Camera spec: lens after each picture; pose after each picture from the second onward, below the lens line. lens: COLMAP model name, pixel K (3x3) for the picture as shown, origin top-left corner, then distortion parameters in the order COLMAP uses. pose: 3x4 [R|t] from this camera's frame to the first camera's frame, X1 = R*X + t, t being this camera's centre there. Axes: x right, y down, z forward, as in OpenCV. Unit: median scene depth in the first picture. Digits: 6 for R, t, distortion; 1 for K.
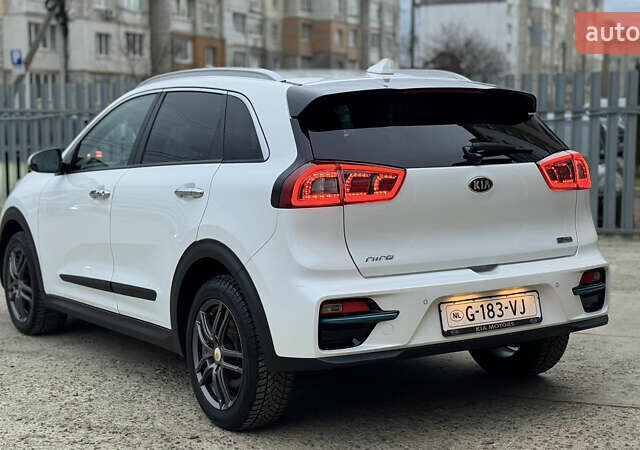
lens RADIAL K [[1078.9, 0, 320.3], [0, 1078.9, 234.5], [0, 0, 1]] dist [0.171818, 0.136913]
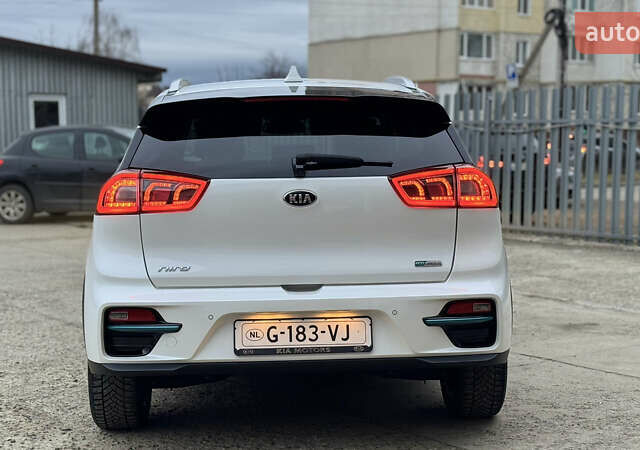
lens RADIAL K [[1078.9, 0, 320.3], [0, 1078.9, 234.5], [0, 0, 1]] dist [0.171818, 0.136913]
pose [[0.873477, 0.046377, -0.484651, 0.617840], [-0.051251, 0.998681, 0.003197, -0.018649], [0.484159, 0.022046, 0.874702, 0.190868]]
